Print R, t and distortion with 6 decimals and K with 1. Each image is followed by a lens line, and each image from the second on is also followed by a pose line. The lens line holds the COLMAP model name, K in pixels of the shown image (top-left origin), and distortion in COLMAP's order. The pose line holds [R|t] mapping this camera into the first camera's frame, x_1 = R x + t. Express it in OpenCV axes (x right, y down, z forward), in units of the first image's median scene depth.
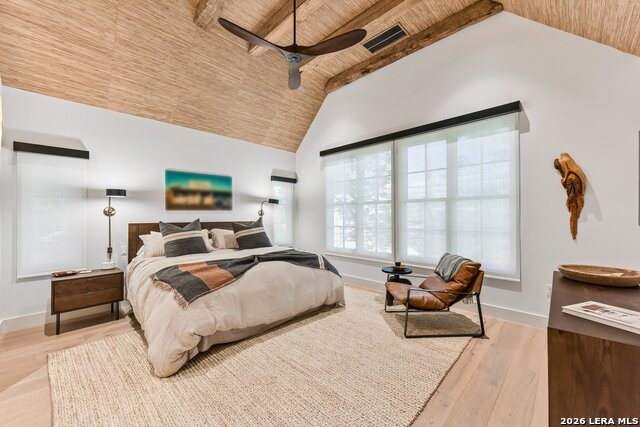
lens RADIAL K [[254.5, 0, 326.7], [0, 254.5, 215.4], [0, 0, 1]] dist [0.000152, -0.000276]
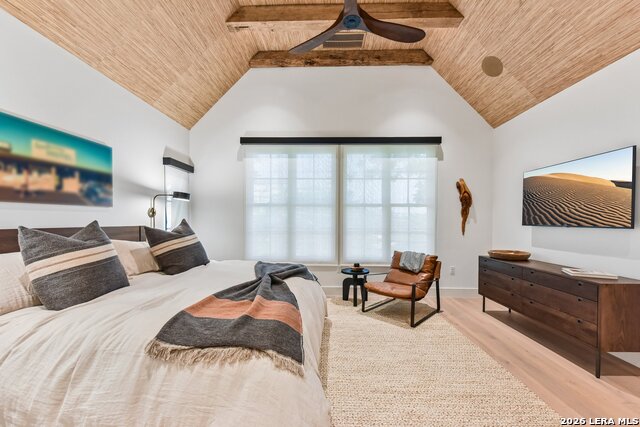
lens RADIAL K [[254.5, 0, 333.6], [0, 254.5, 224.8], [0, 0, 1]] dist [0.000152, -0.000276]
pose [[0.729374, -0.005432, 0.684094, -0.454353], [-0.007524, 0.999844, 0.015962, 0.008476], [-0.684074, -0.016789, 0.729219, 0.277932]]
